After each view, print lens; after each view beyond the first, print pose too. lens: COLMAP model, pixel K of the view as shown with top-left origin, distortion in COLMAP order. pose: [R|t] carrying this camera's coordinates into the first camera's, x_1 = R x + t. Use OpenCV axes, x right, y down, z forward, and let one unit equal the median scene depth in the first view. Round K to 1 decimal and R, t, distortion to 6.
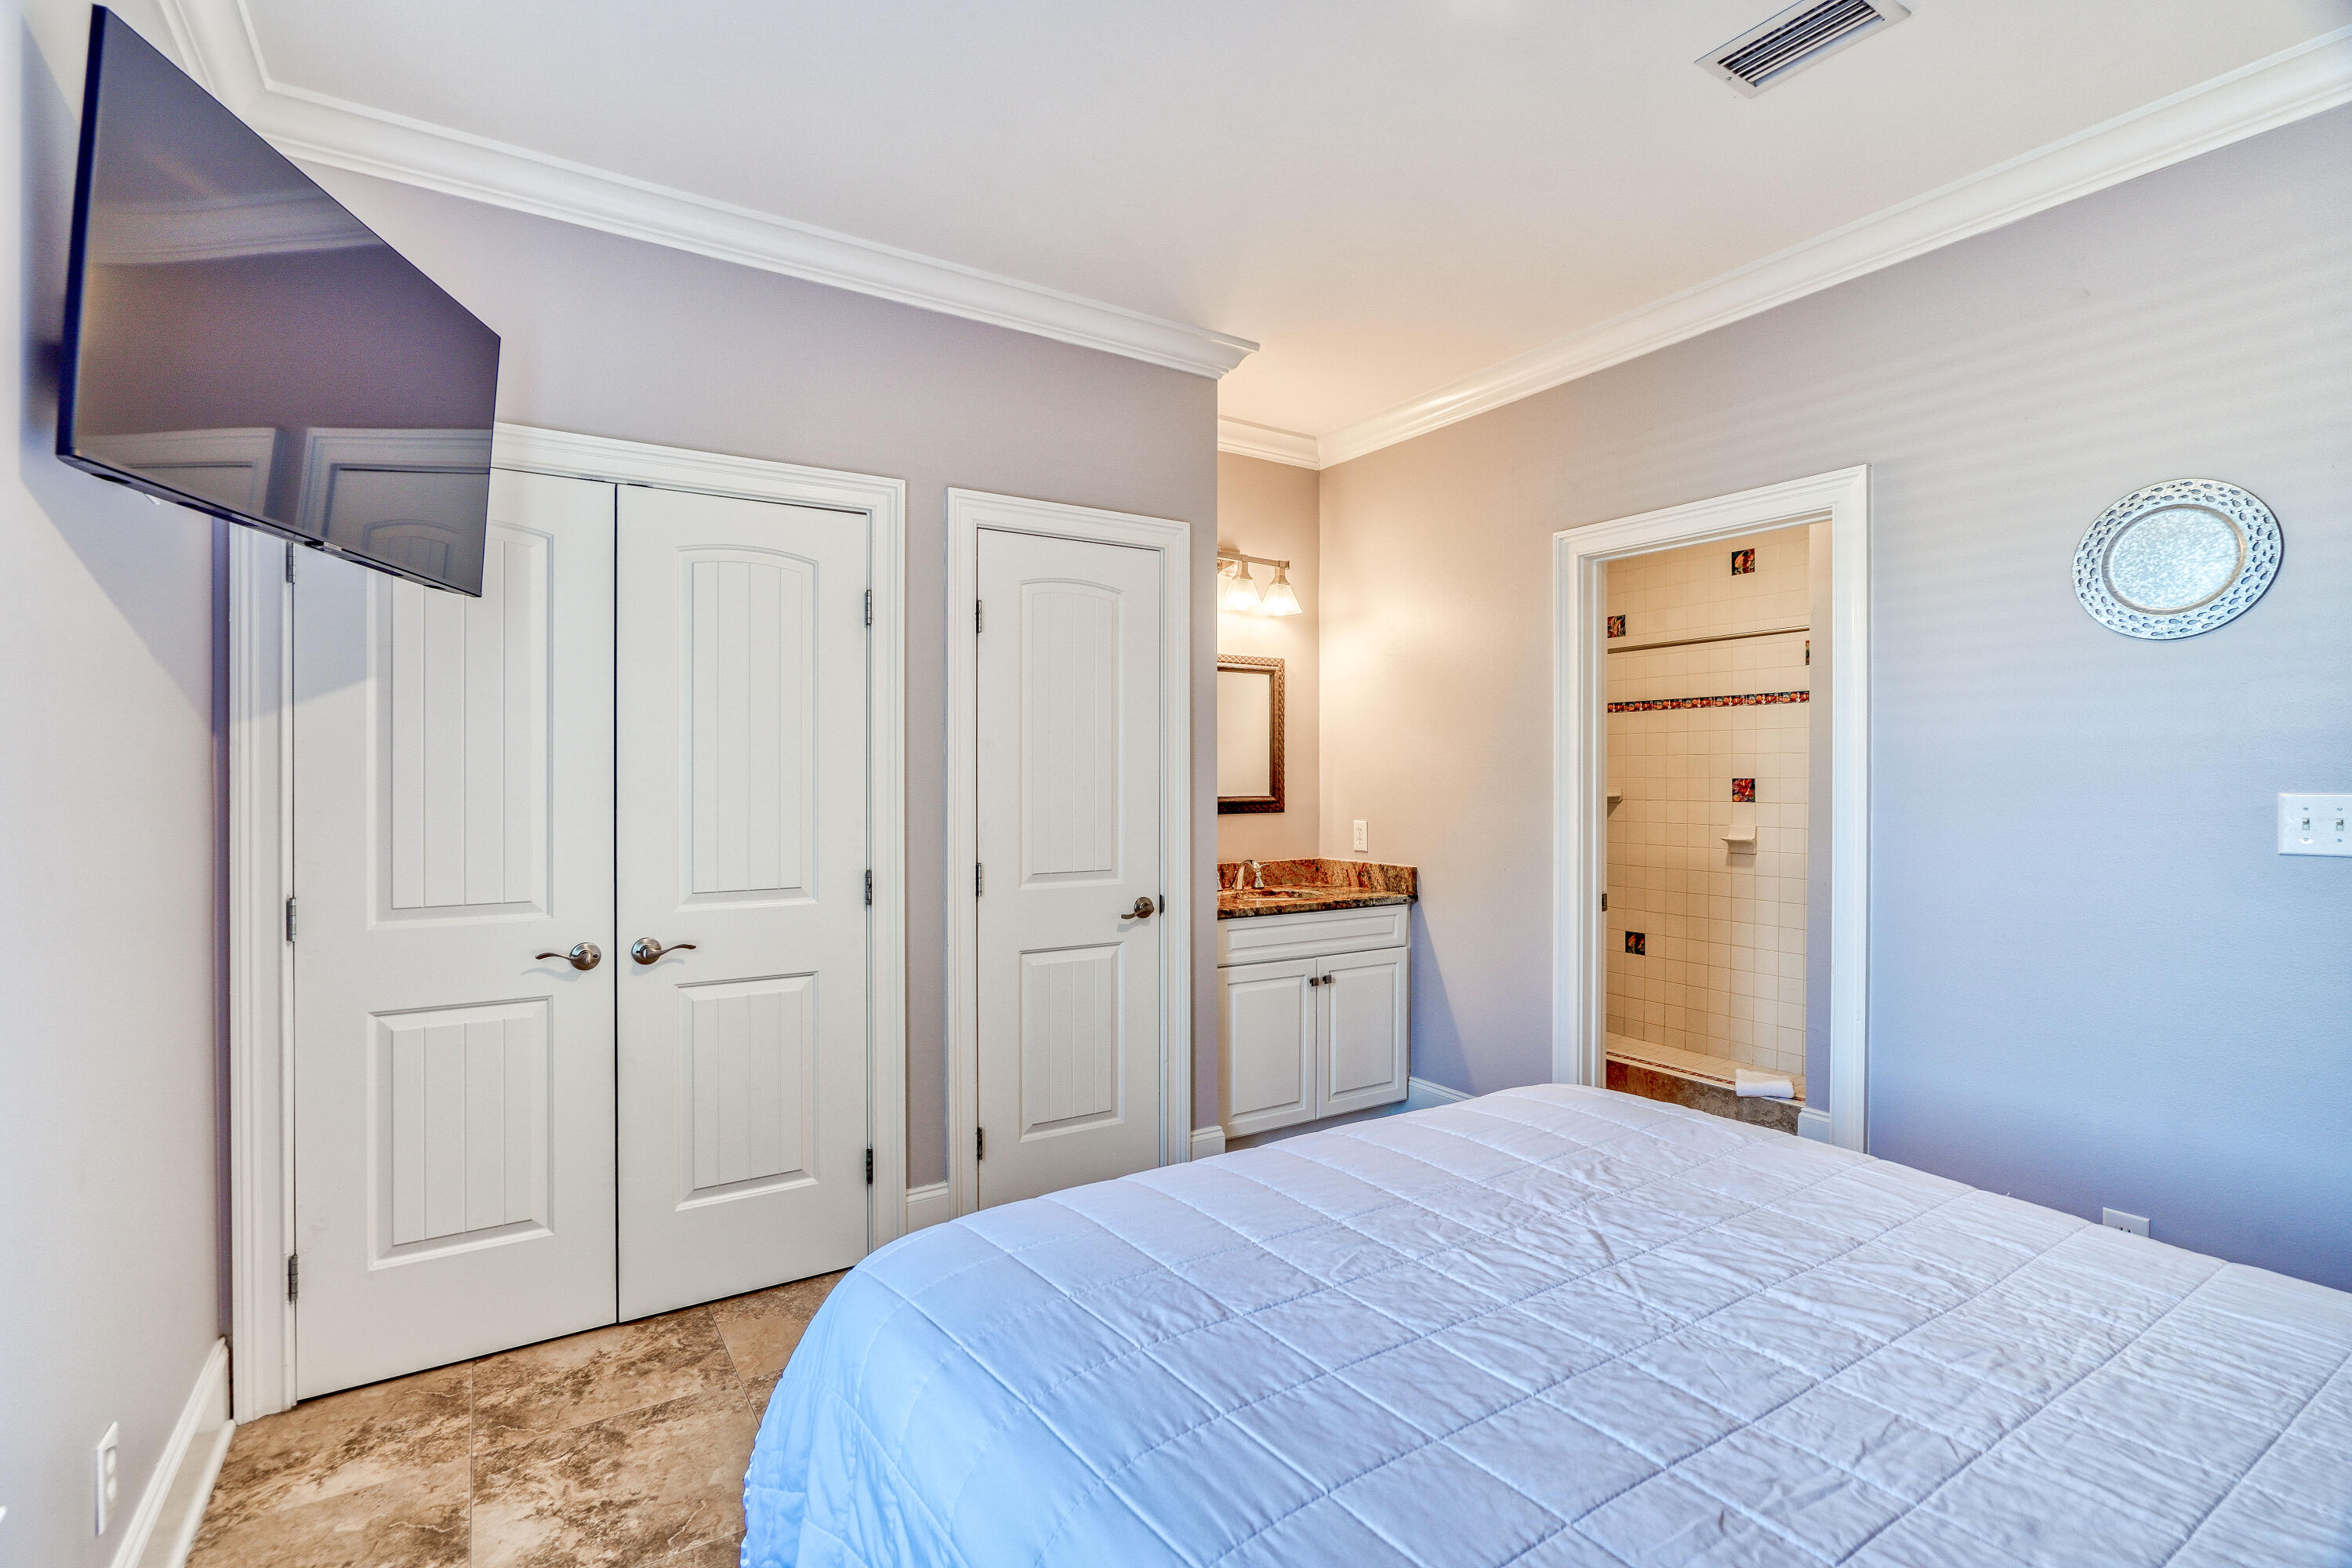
lens RADIAL K [[1103.3, 0, 1178.8], [0, 1103.3, 781.5], [0, 0, 1]] dist [-0.005453, -0.000265]
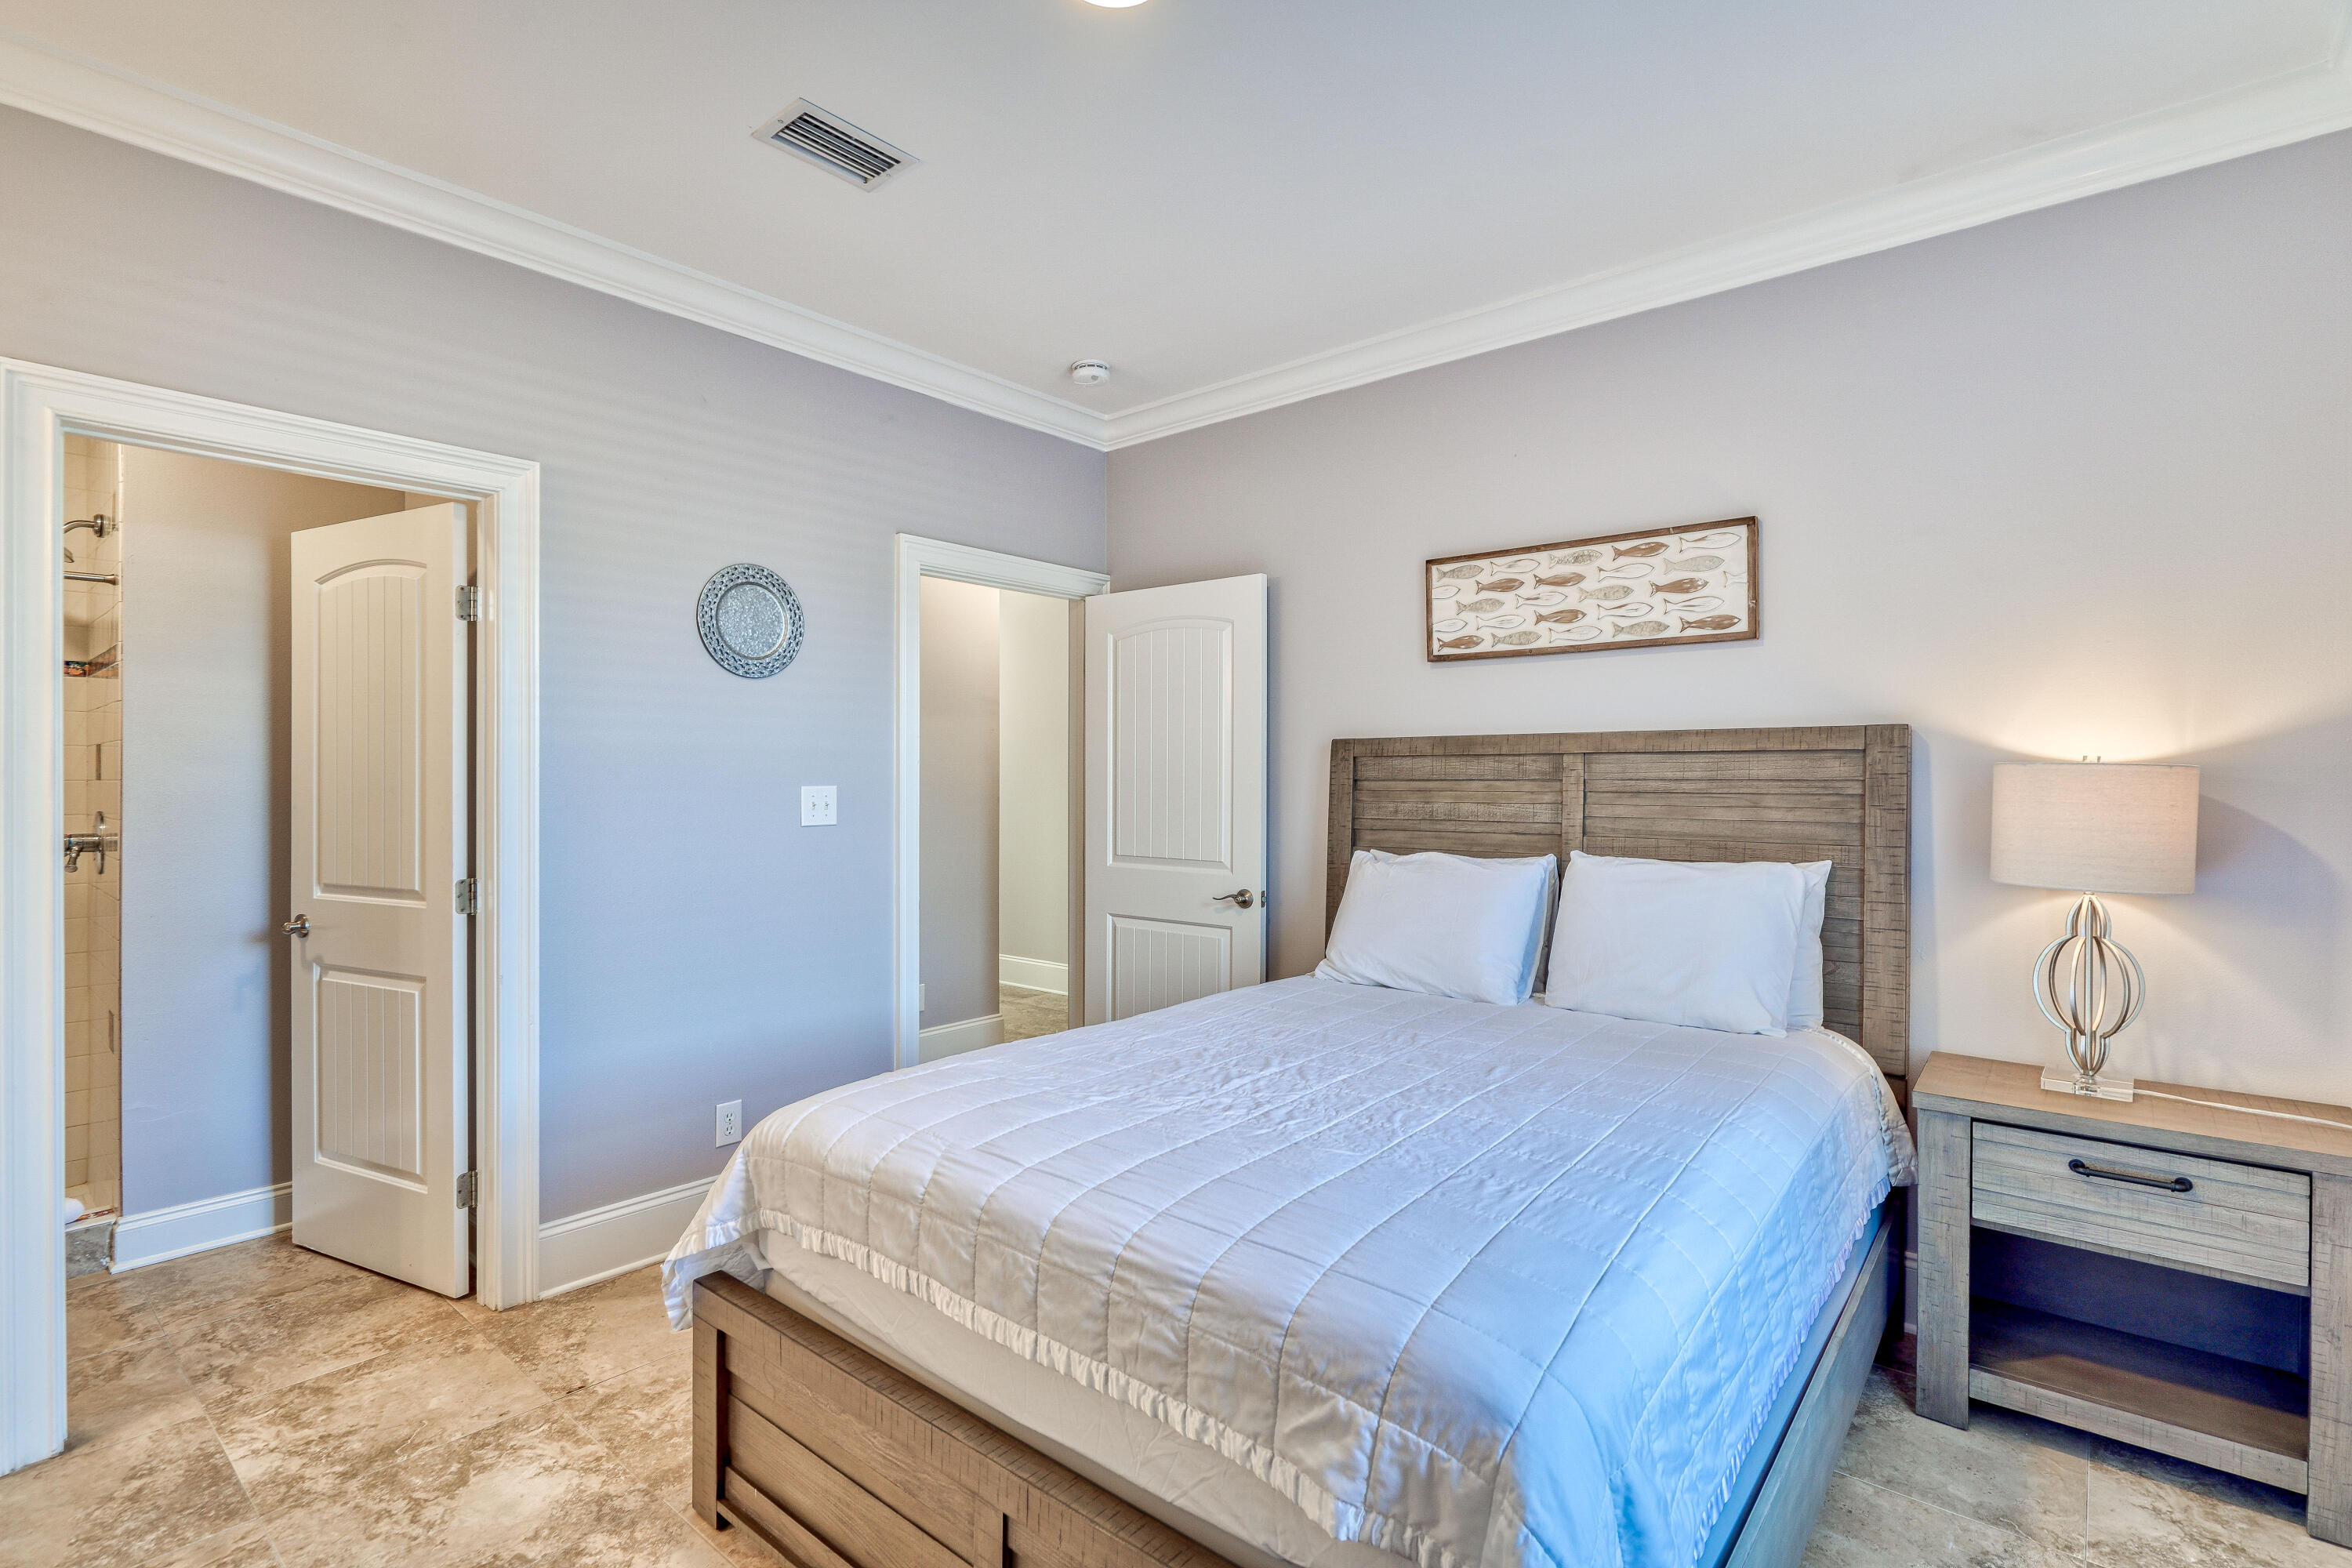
lens RADIAL K [[1103.3, 0, 1180.2], [0, 1103.3, 776.0], [0, 0, 1]] dist [-0.005453, -0.000265]
pose [[-0.294725, -0.001313, 0.955581, -0.939060], [0.005632, 0.999979, 0.003111, -0.010532], [-0.955566, 0.006299, -0.294711, 1.411204]]
